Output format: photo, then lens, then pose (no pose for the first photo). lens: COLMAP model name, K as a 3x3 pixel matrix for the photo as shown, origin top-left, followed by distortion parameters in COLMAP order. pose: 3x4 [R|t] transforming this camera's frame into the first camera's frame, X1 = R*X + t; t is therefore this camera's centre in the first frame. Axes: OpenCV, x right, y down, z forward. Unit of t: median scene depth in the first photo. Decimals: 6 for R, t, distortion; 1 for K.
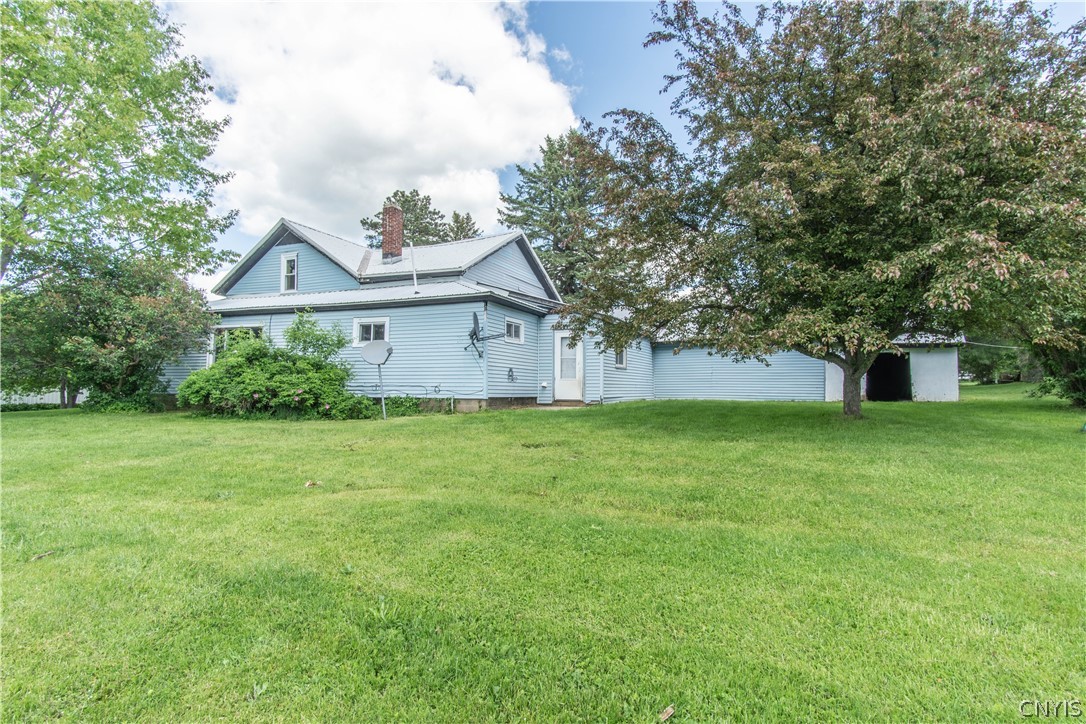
lens RADIAL K [[577.8, 0, 546.7], [0, 577.8, 360.0], [0, 0, 1]] dist [0.003383, 0.000373]
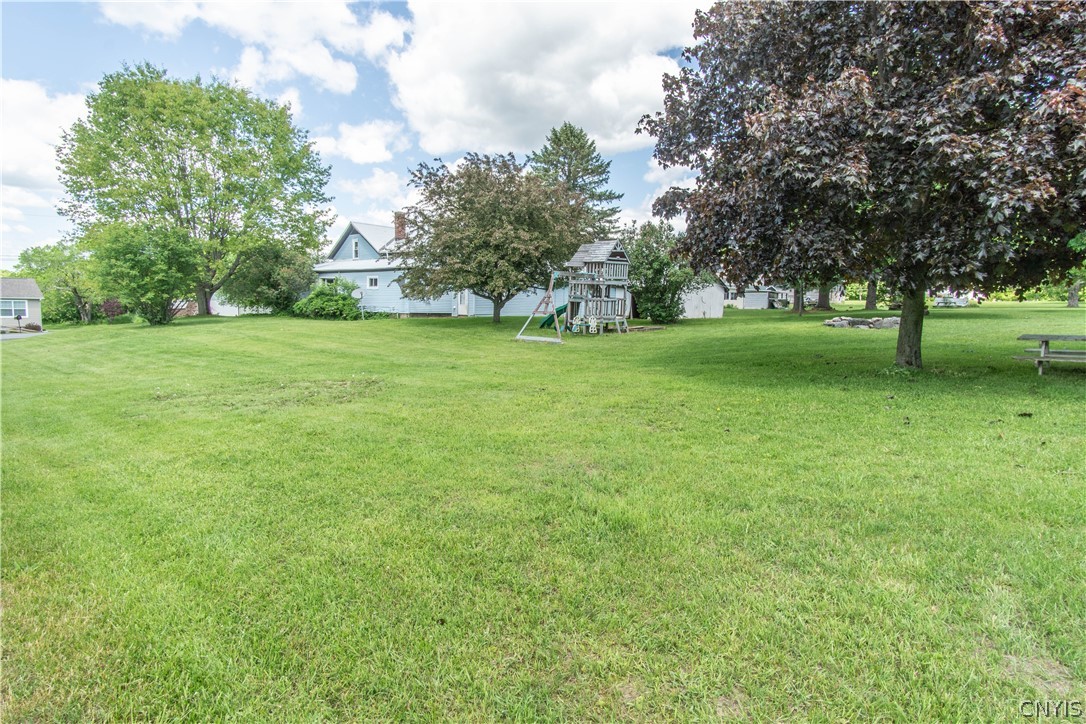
lens RADIAL K [[577.8, 0, 546.7], [0, 577.8, 360.0], [0, 0, 1]] dist [0.003383, 0.000373]
pose [[0.950337, 0.039827, -0.308663, 1.003505], [0.002897, 0.990603, 0.136740, -0.053174], [0.311209, -0.130843, 0.941291, -0.887424]]
